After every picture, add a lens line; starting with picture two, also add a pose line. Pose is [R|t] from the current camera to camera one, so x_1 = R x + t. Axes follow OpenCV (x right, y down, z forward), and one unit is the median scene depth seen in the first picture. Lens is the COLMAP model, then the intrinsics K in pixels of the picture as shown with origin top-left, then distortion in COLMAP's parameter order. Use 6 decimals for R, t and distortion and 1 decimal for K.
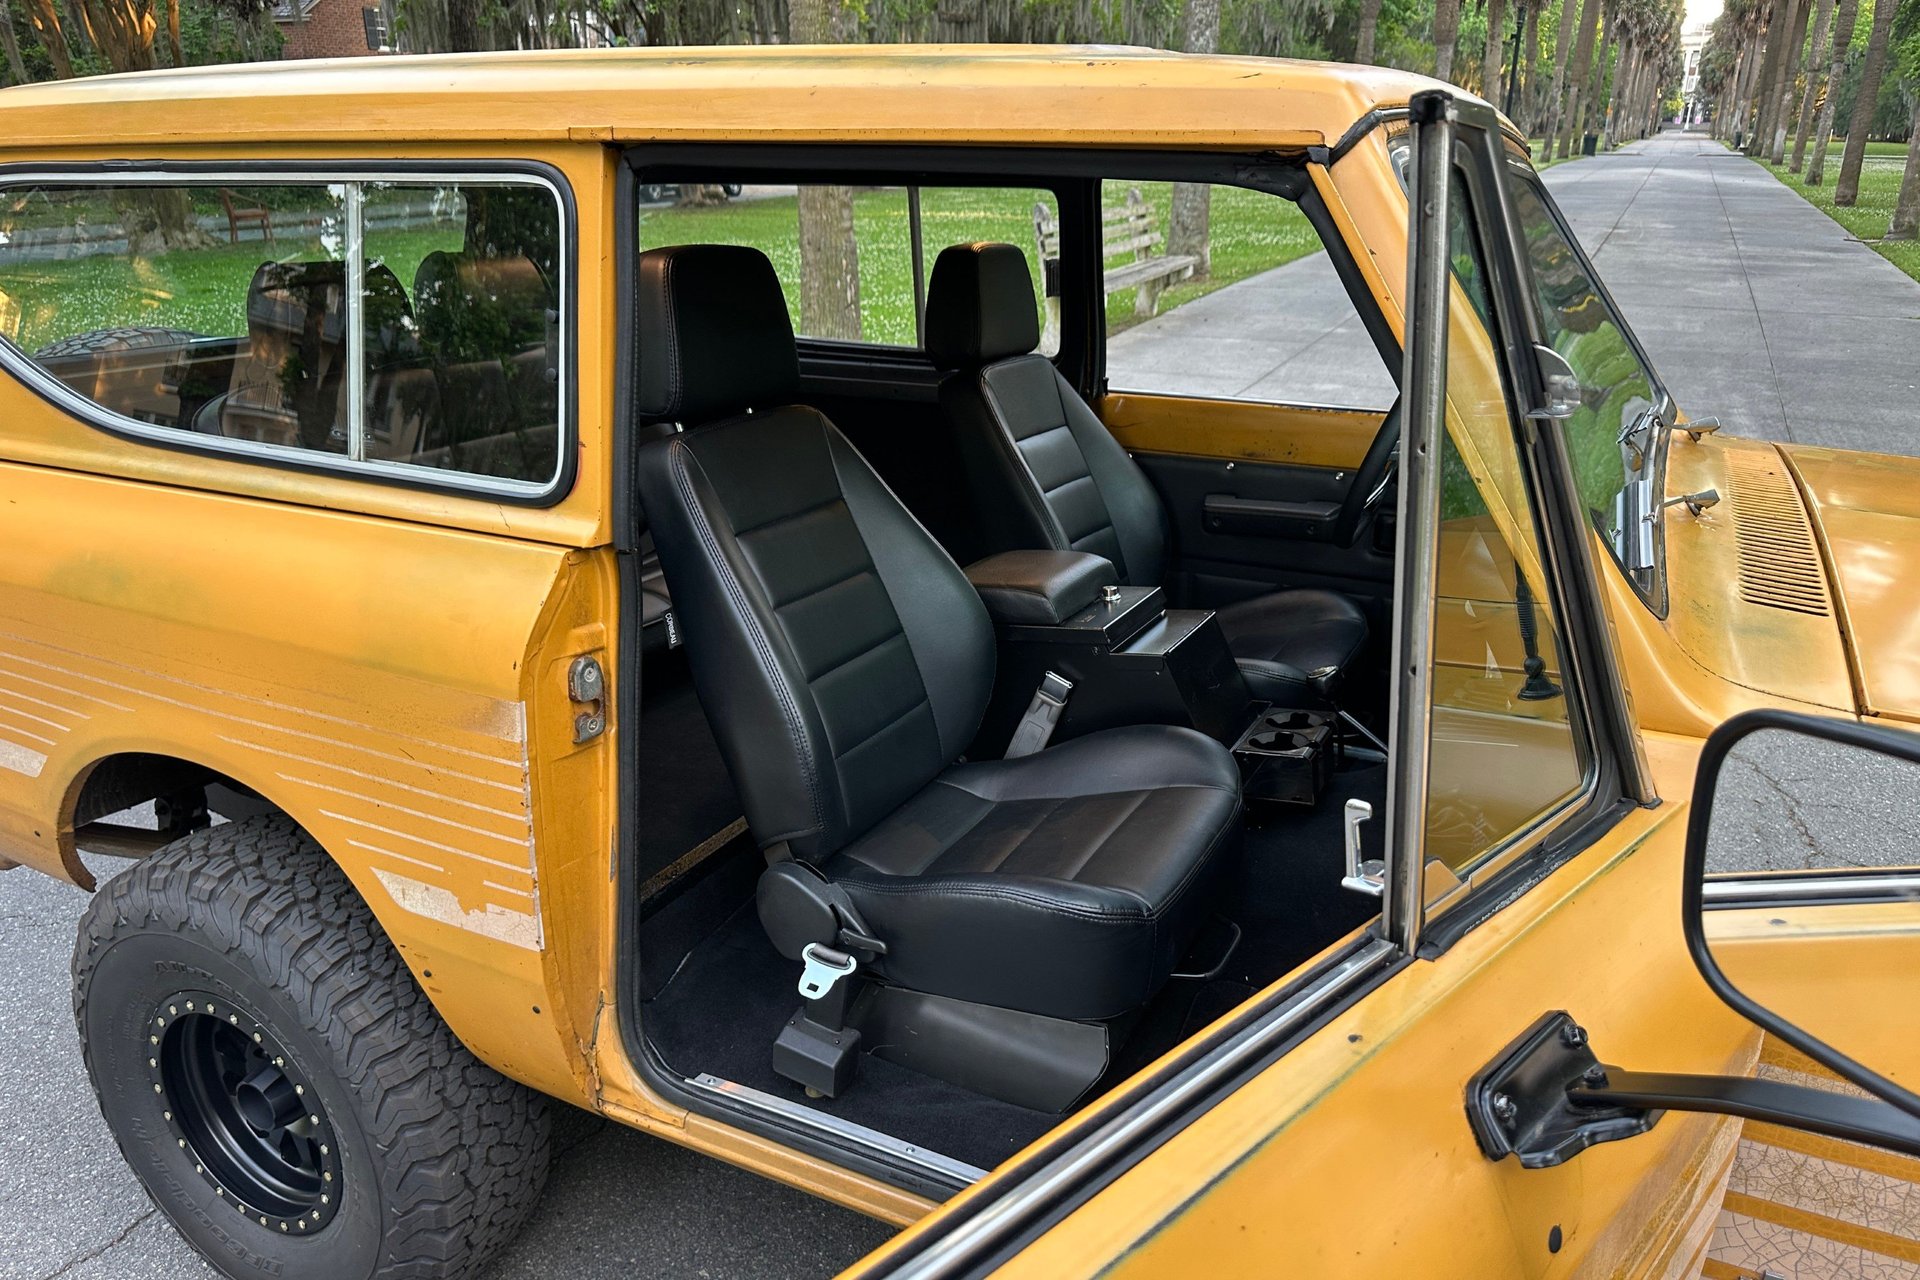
lens RADIAL K [[1304.2, 0, 960.0], [0, 1304.2, 640.0], [0, 0, 1]] dist [0.027865, -0.002446]
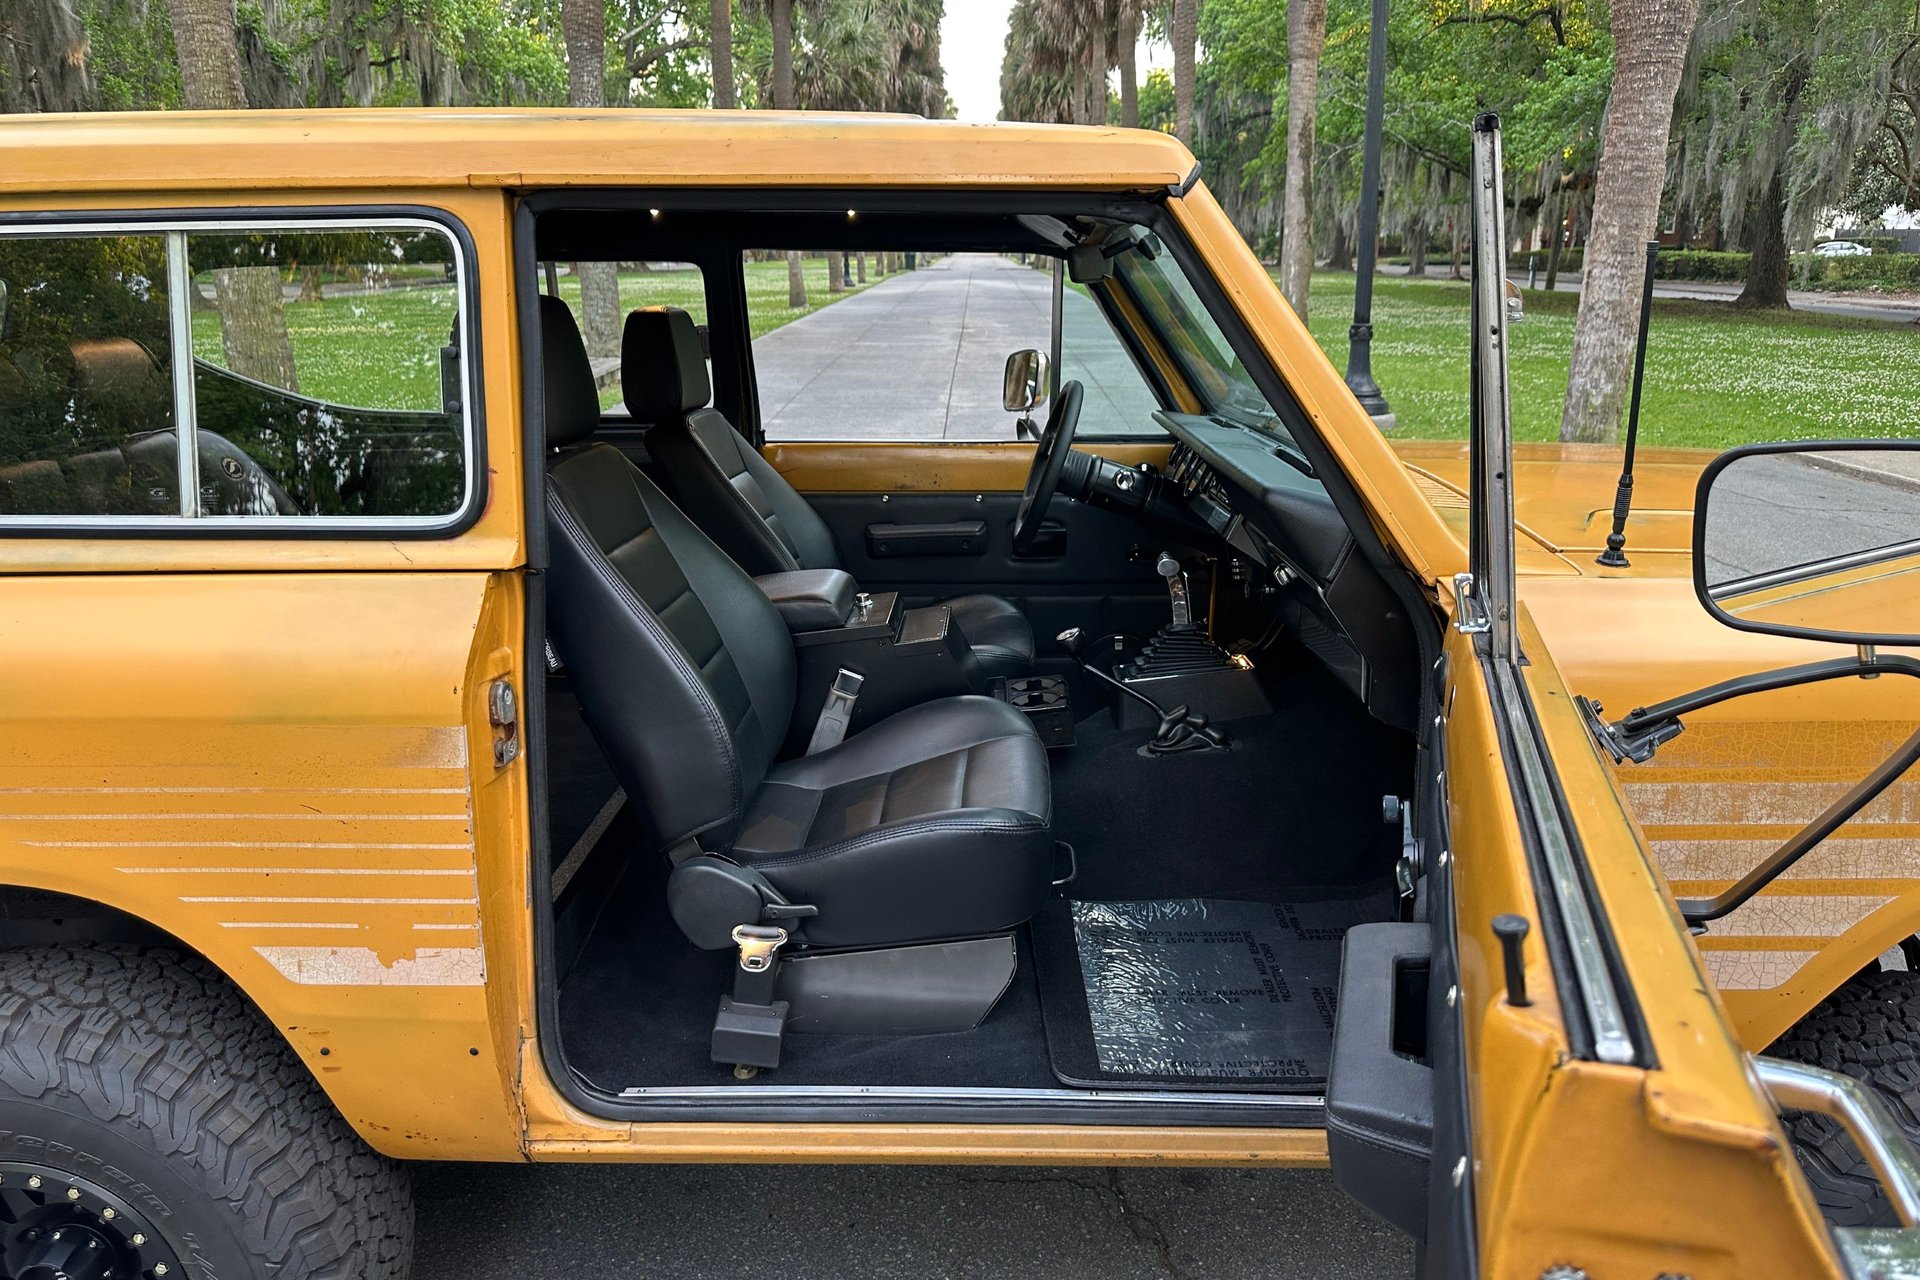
lens RADIAL K [[1275.0, 0, 960.1], [0, 1275.0, 601.5], [0, 0, 1]] dist [0.034315, -0.032707]
pose [[0.913615, -0.113320, 0.390470, -0.318027], [0.149682, 0.986669, -0.063878, 0.064310], [-0.378026, 0.116807, 0.918397, -0.053115]]
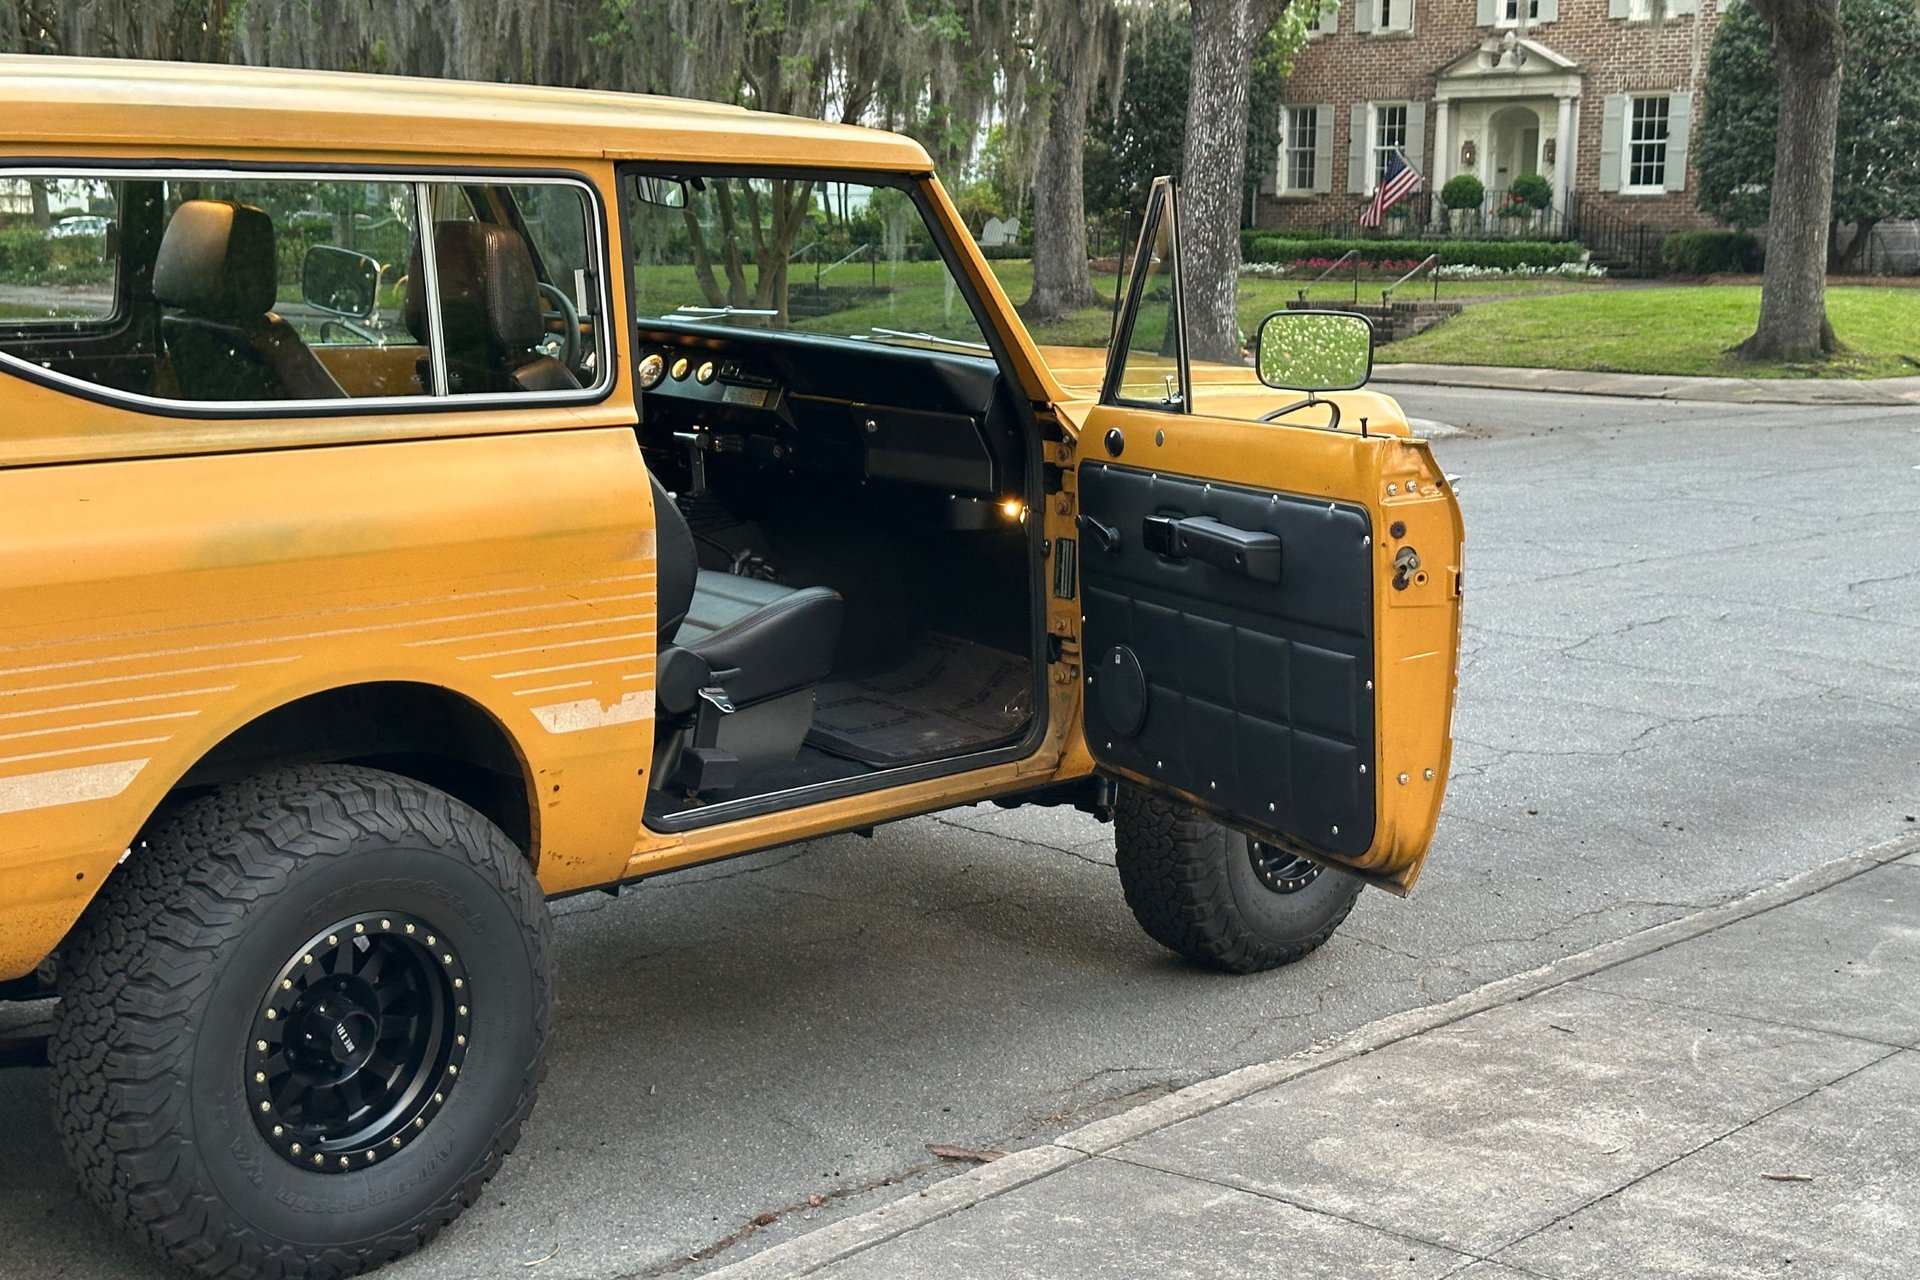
lens RADIAL K [[2786.0, 0, 960.0], [0, 2786.0, 640.0], [0, 0, 1]] dist [0.137476, -0.033946]
pose [[0.272954, -0.171431, 0.946630, -2.852326], [0.271494, 0.957724, 0.095157, -0.033761], [-0.922923, 0.231031, 0.307957, -0.223634]]
